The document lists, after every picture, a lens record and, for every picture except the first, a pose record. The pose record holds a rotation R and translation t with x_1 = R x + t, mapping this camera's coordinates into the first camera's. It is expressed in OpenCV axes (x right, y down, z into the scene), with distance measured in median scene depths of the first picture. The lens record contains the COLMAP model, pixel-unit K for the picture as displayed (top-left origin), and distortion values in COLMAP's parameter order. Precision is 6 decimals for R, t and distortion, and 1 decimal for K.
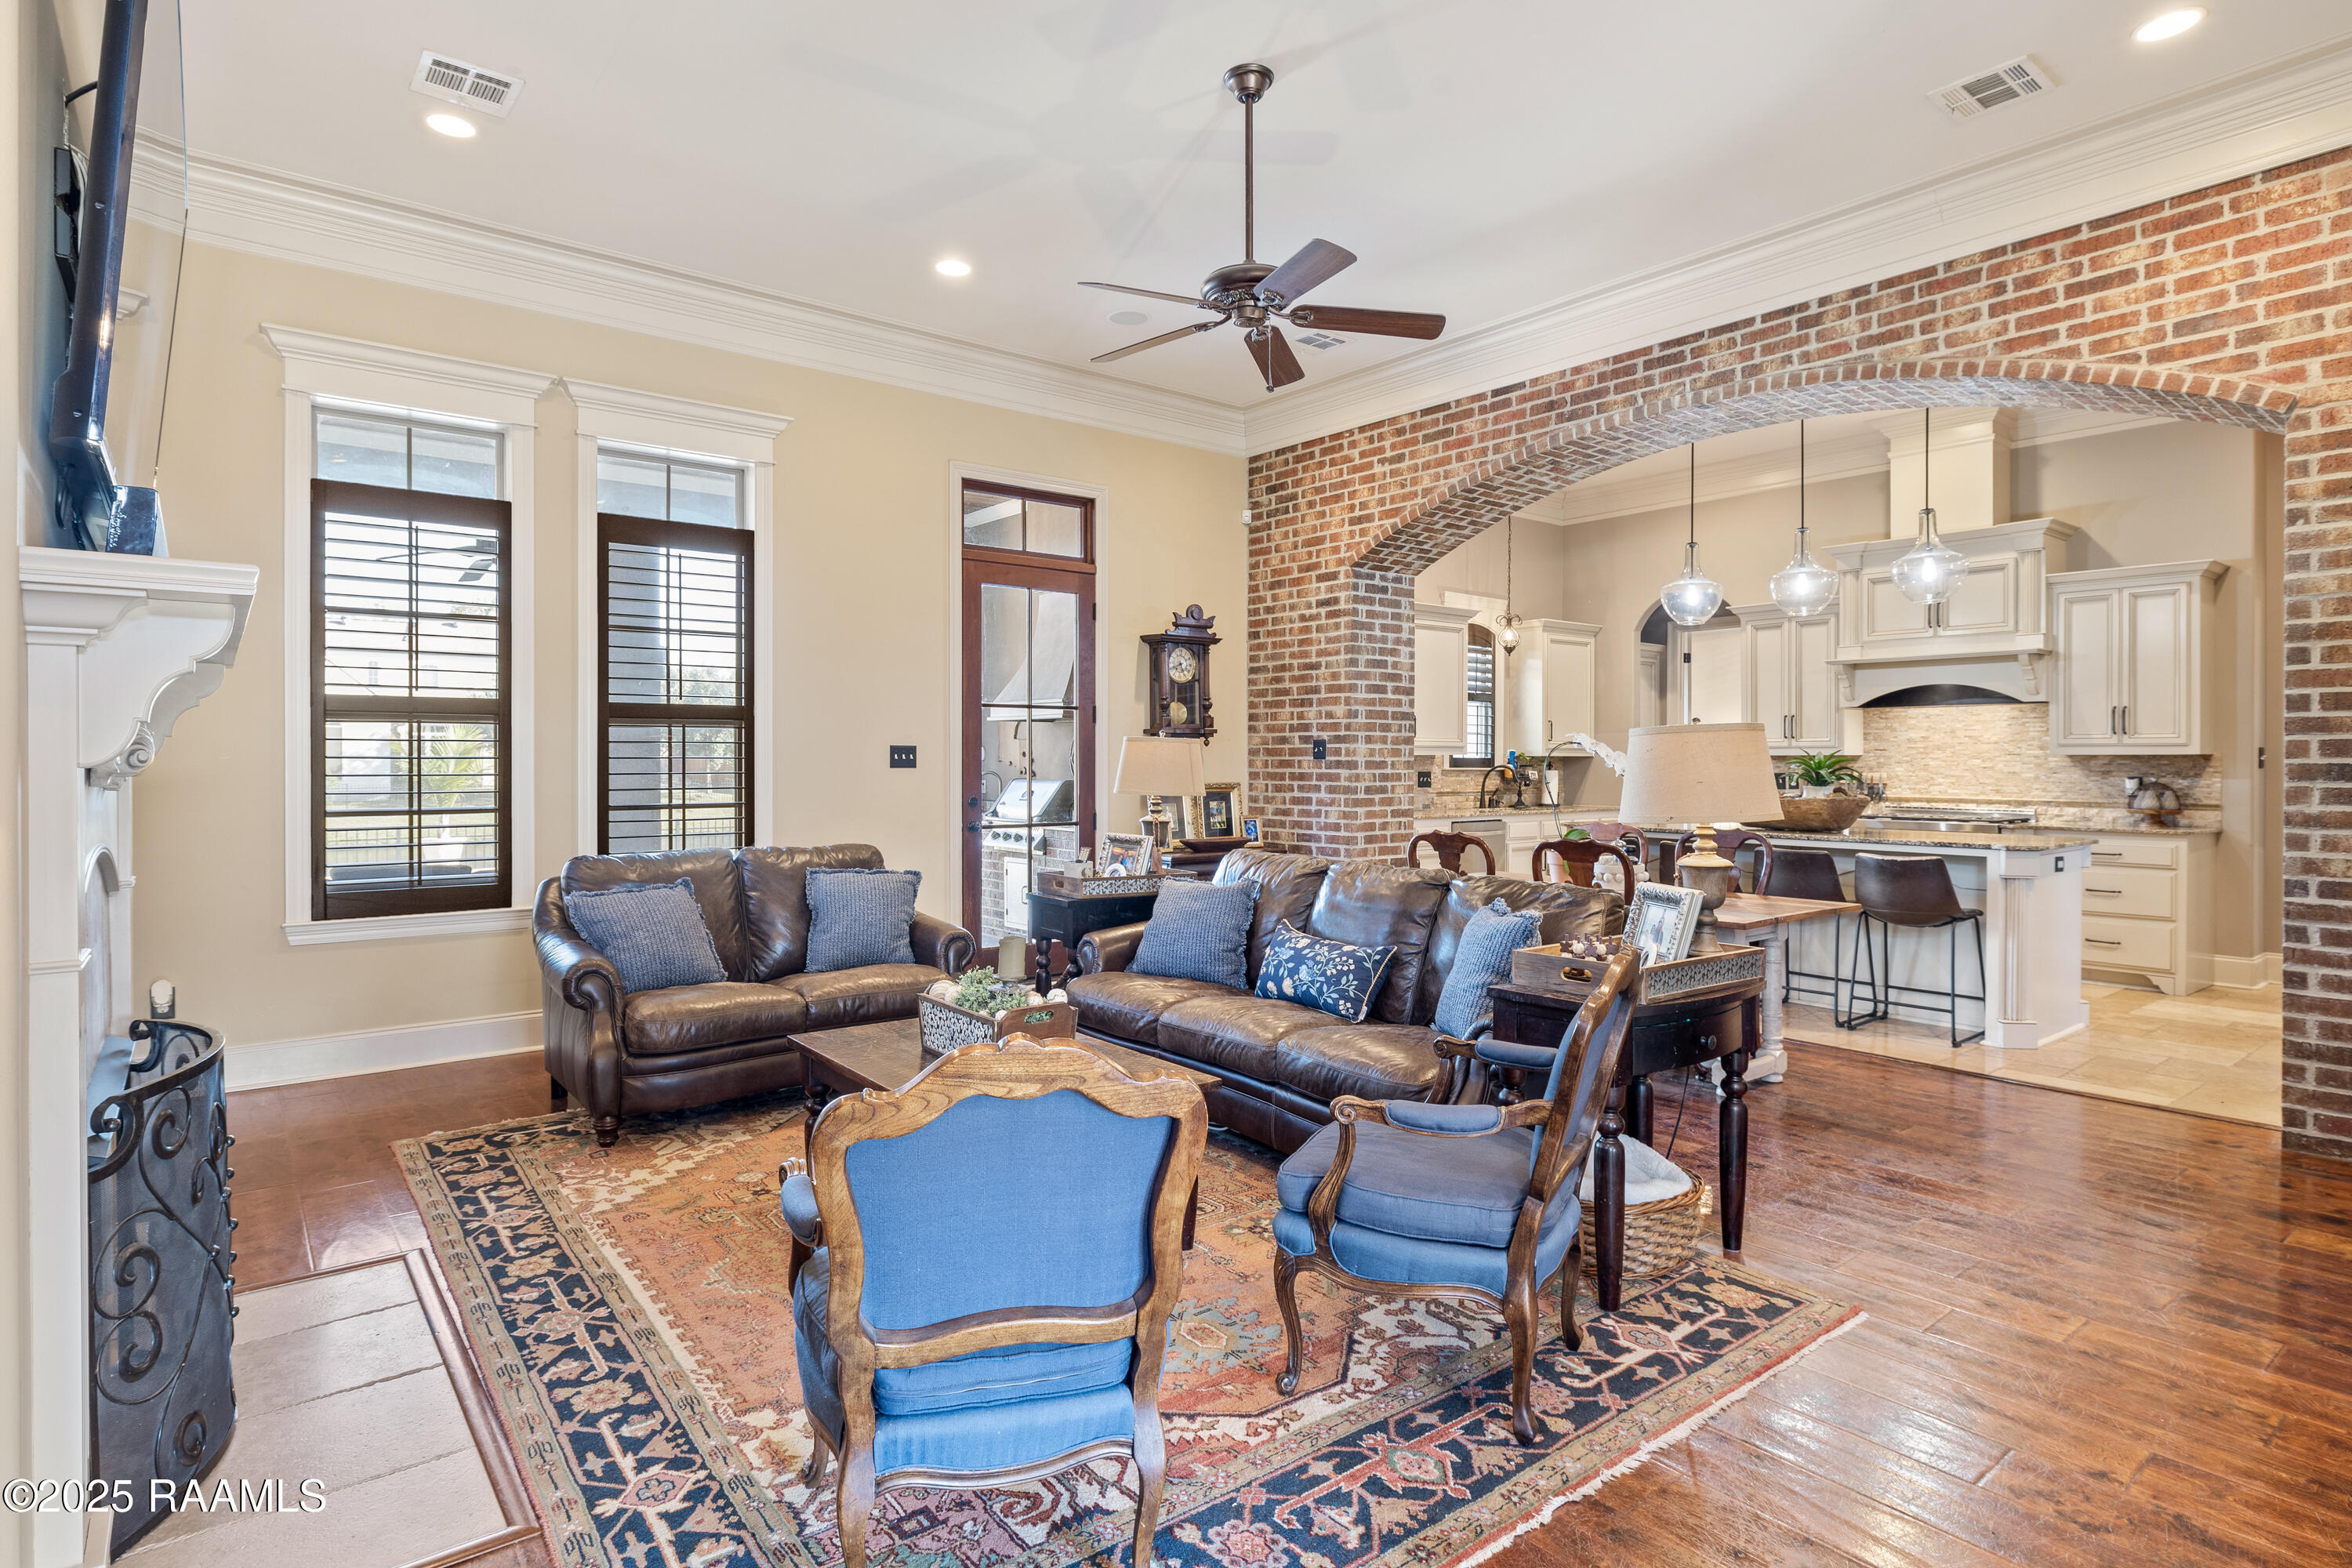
lens RADIAL K [[1212.9, 0, 1176.0], [0, 1212.9, 784.0], [0, 0, 1]] dist [-0.000500, -0.000029]
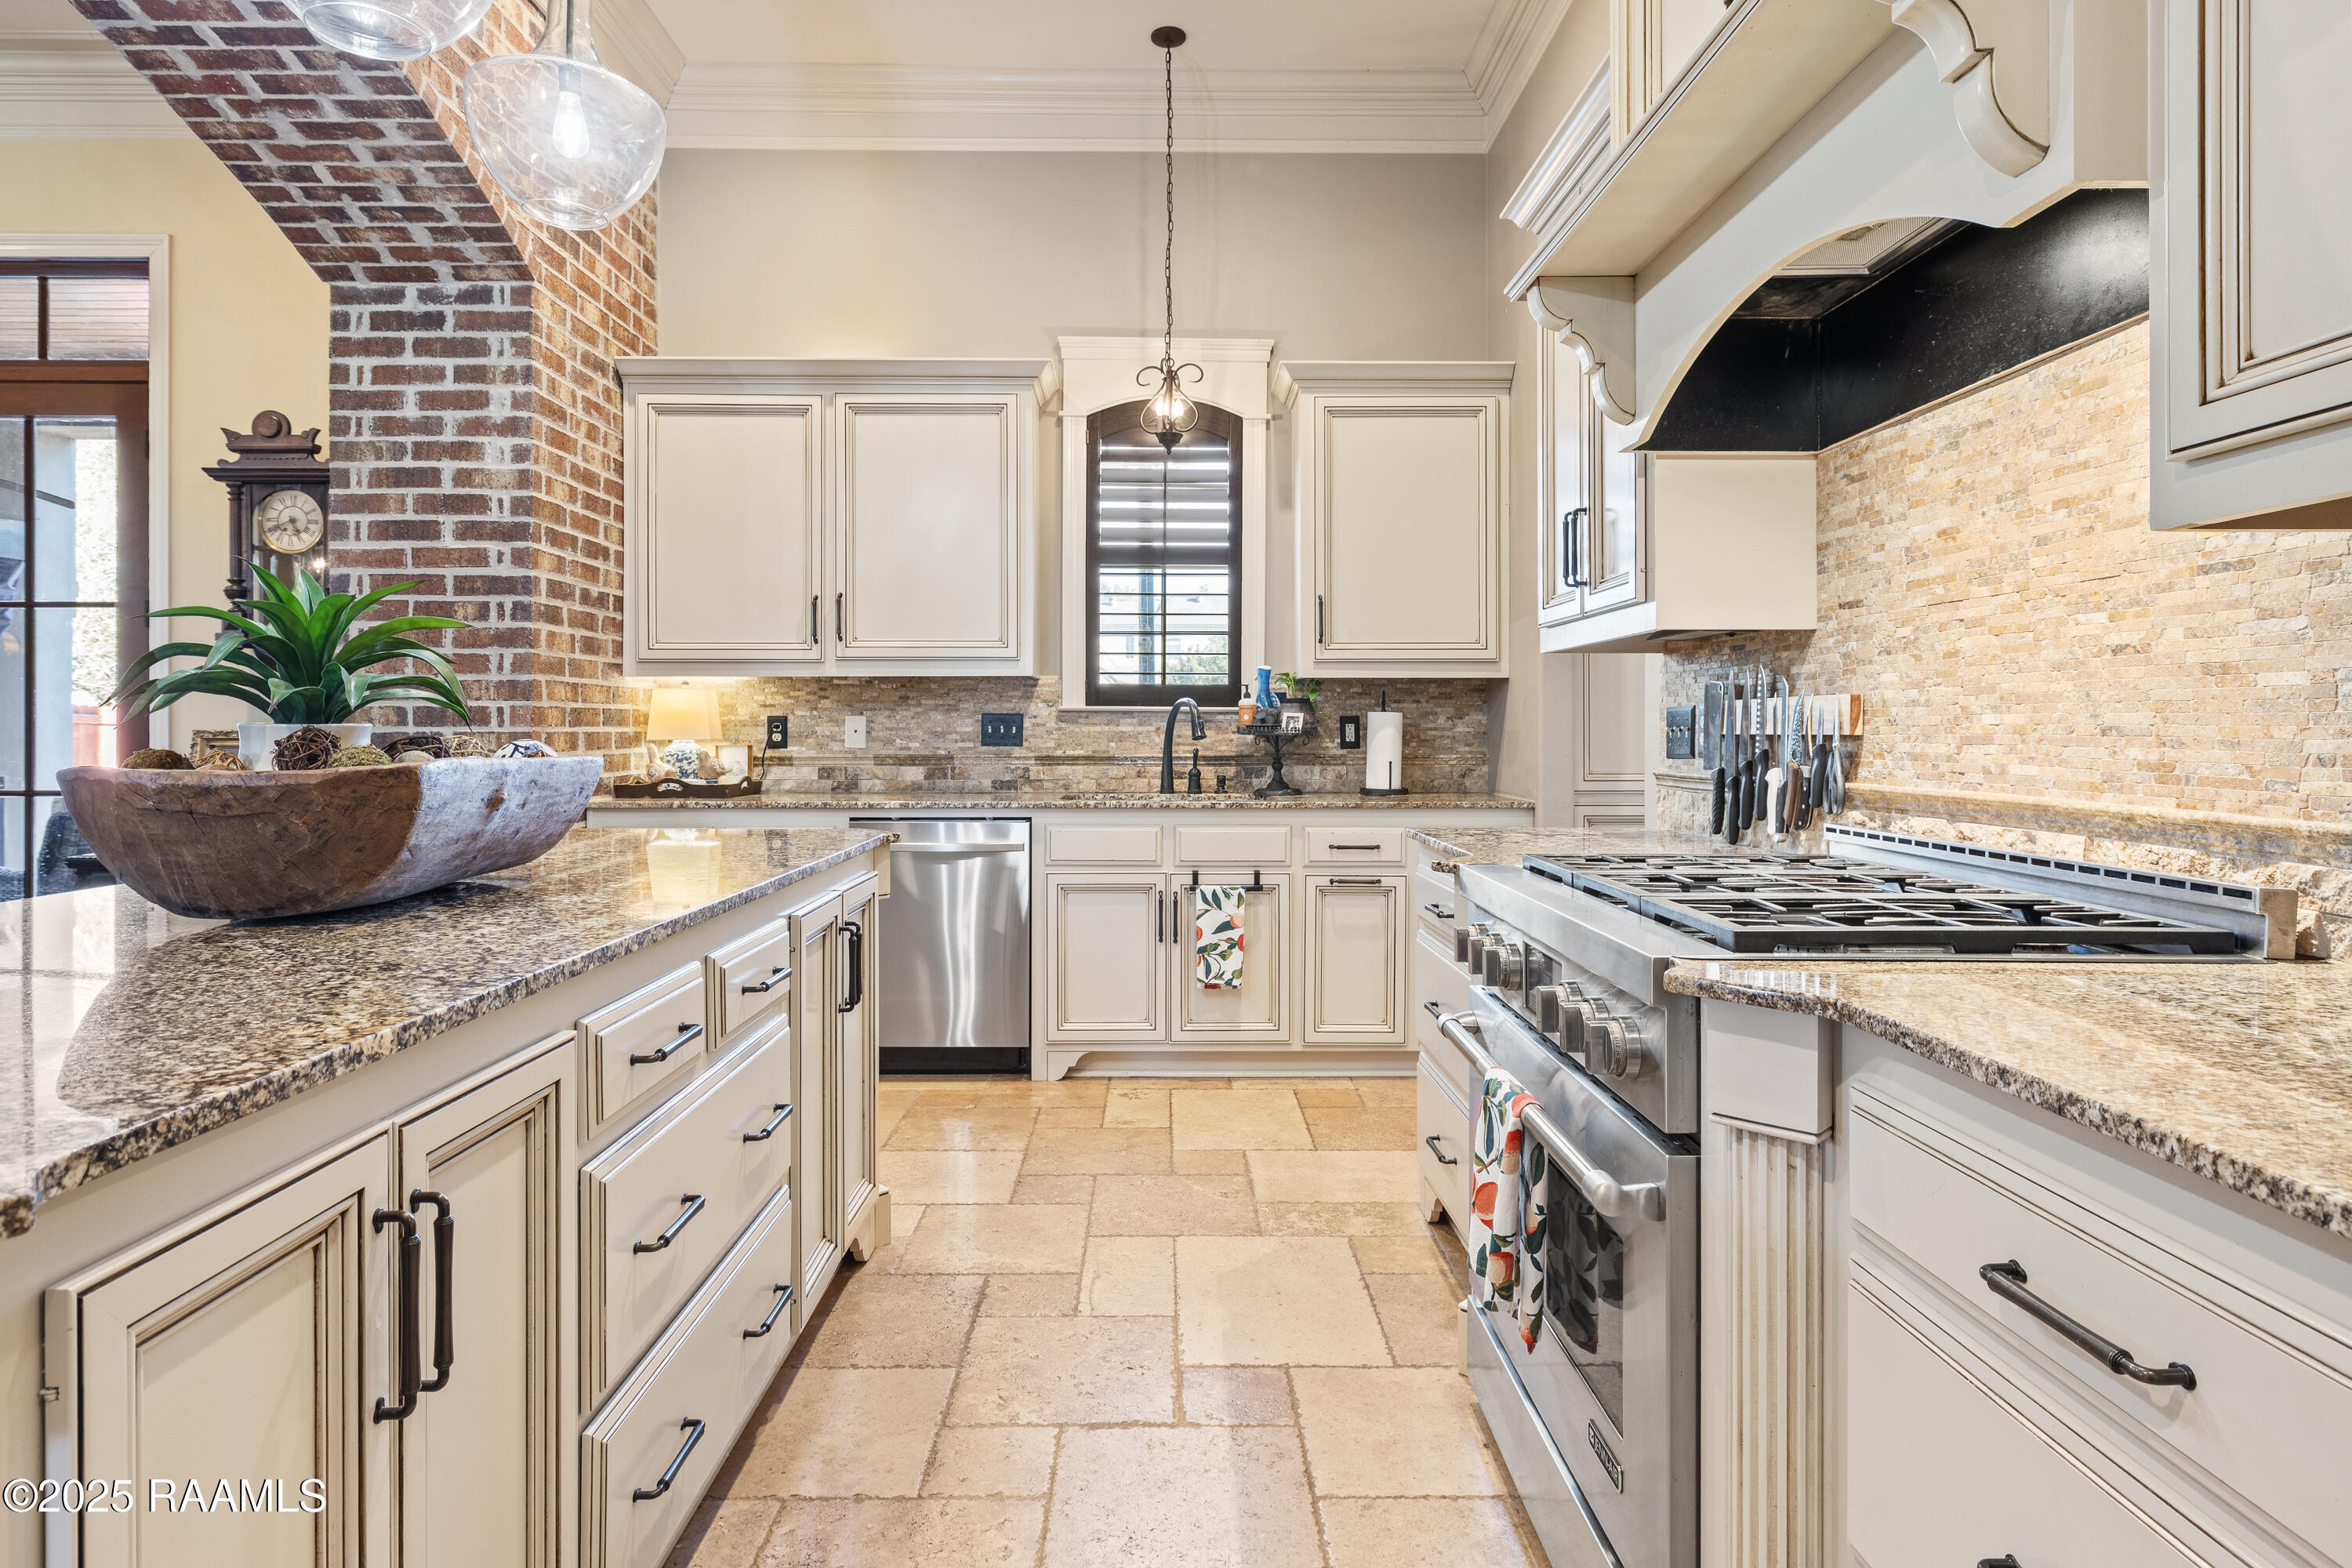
lens RADIAL K [[1303.1, 0, 1176.1], [0, 1303.1, 735.5], [0, 0, 1]] dist [0.001232, 0.000340]
pose [[0.789016, 0.002486, -0.614368, 0.709409], [-0.011598, 0.999874, -0.010849, 0.004155], [0.614263, 0.015685, 0.788945, 0.774126]]
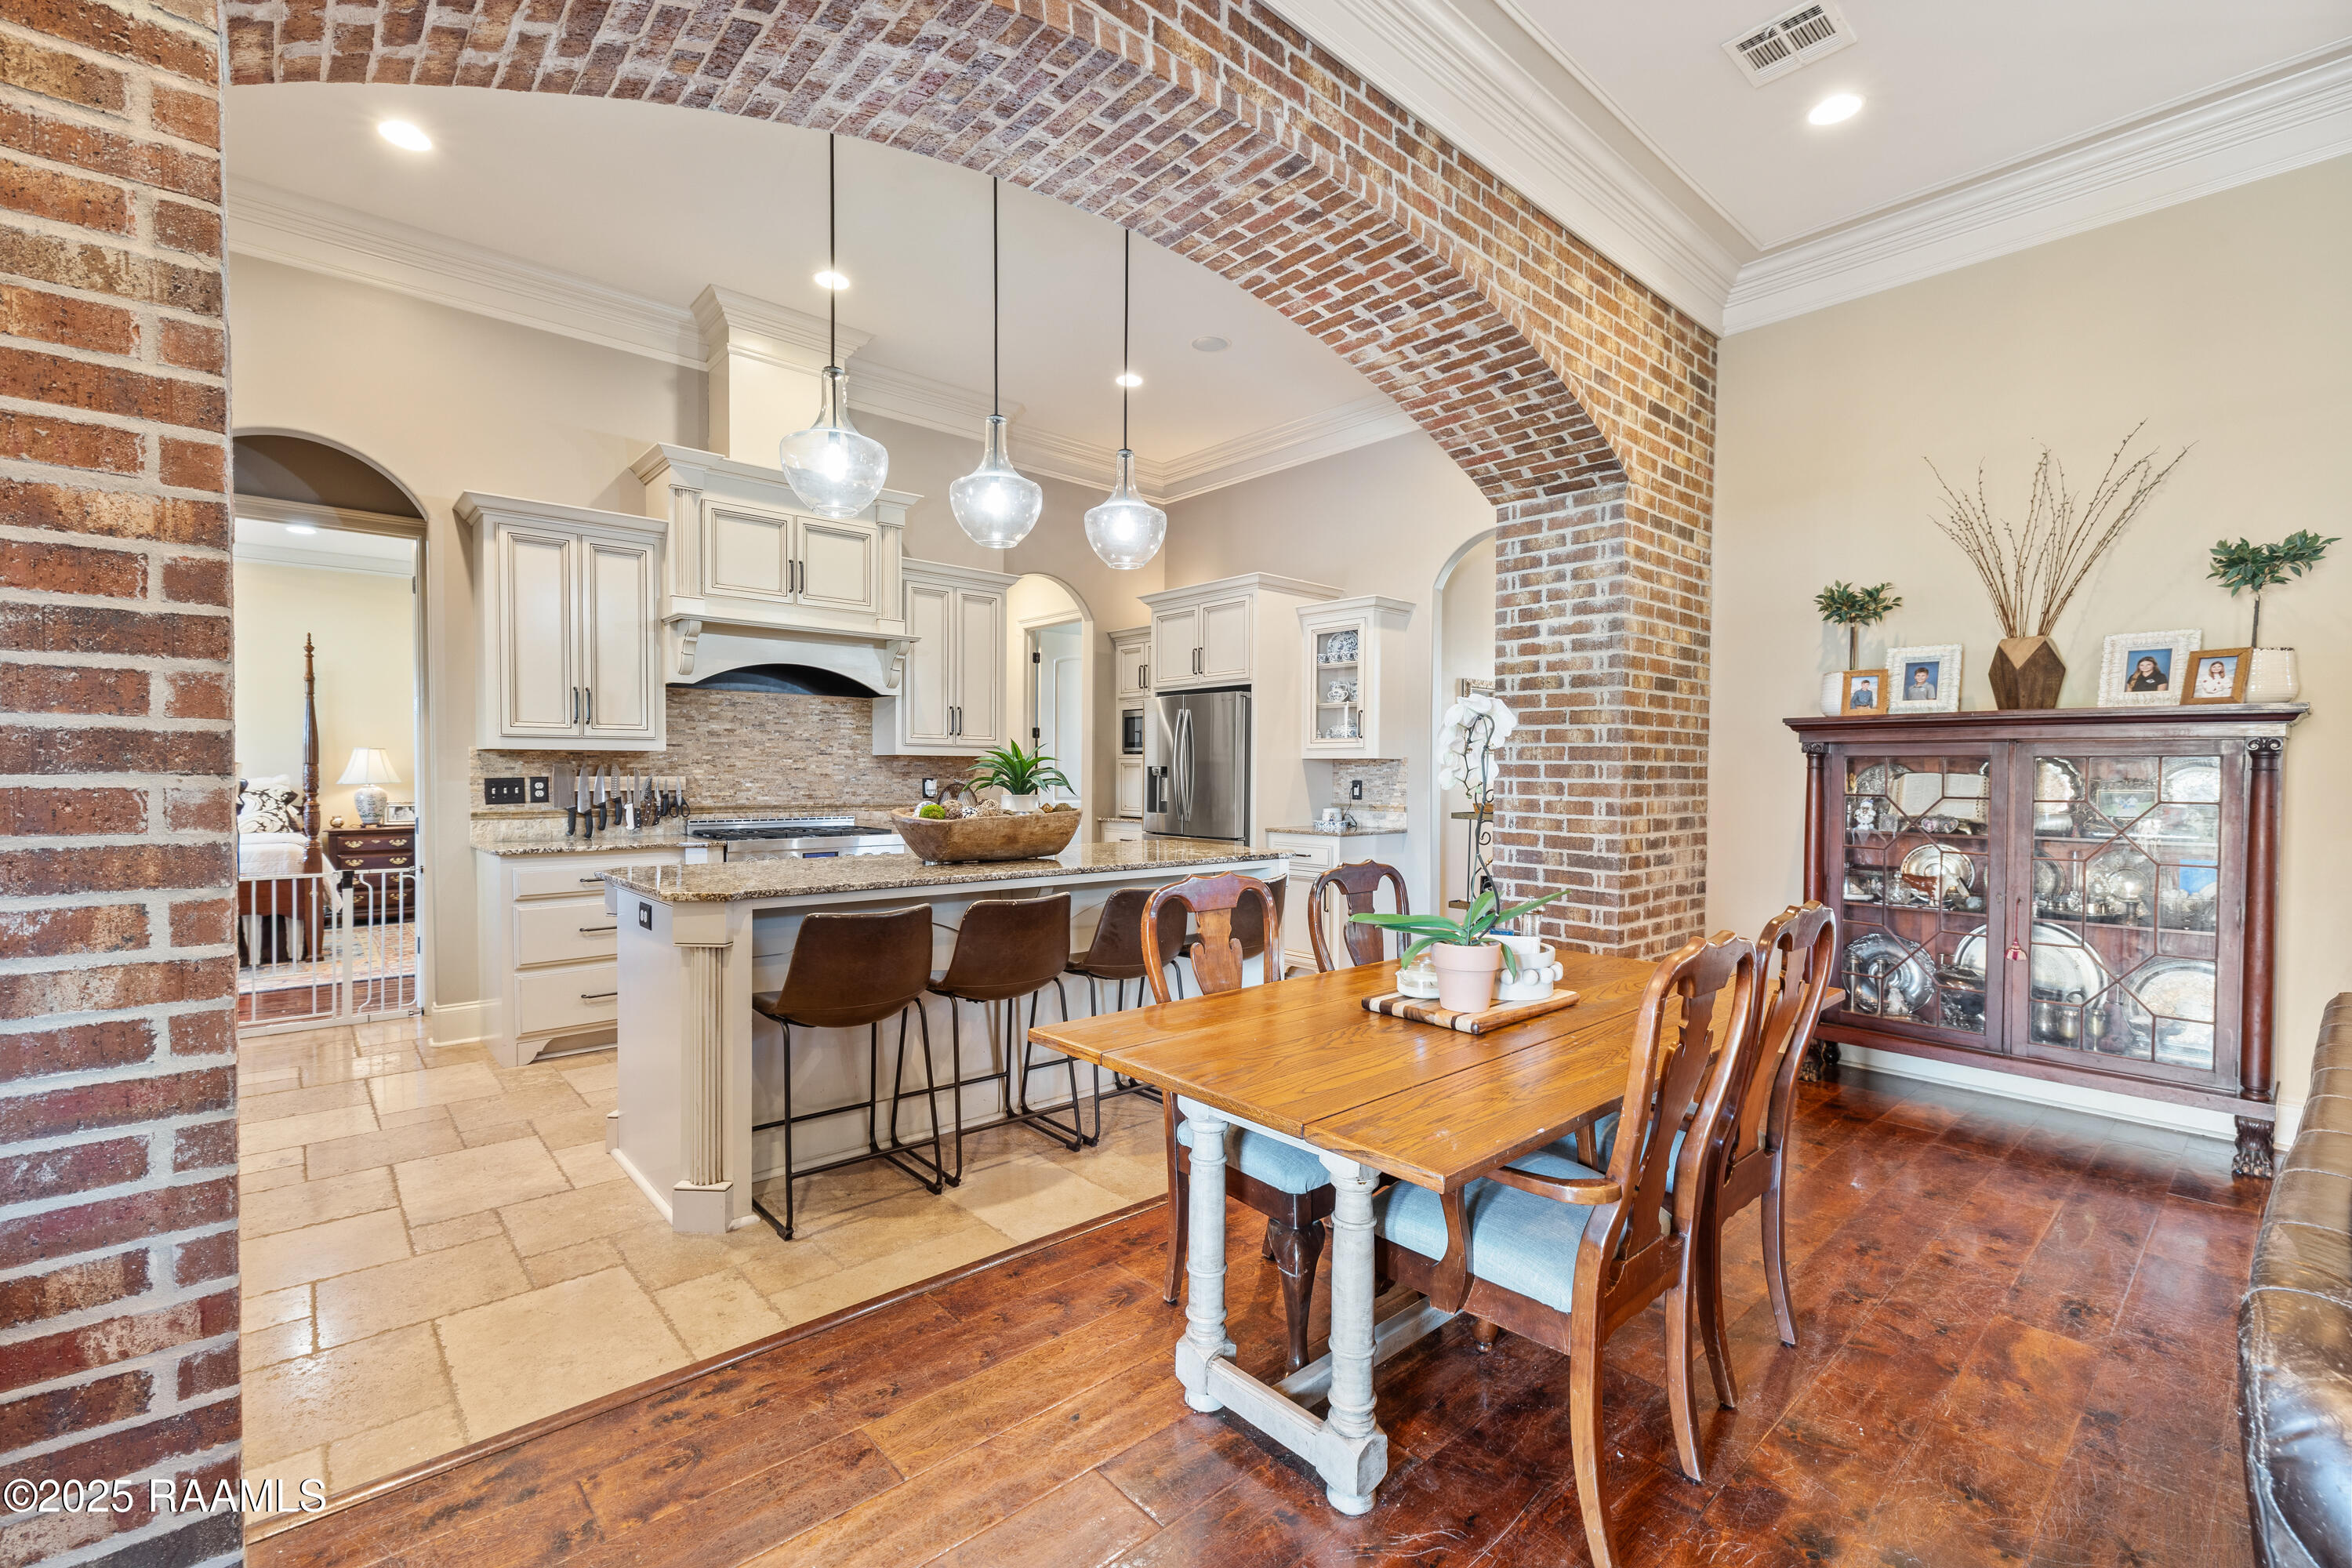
lens RADIAL K [[1025.5, 0, 1176.0], [0, 1025.5, 784.0], [0, 0, 1]] dist [0.000189, -0.000004]
pose [[-0.048604, -0.013203, 0.998731, -0.053733], [0.012889, 0.999821, 0.013845, -0.009982], [-0.998735, 0.013545, -0.048426, 0.810468]]
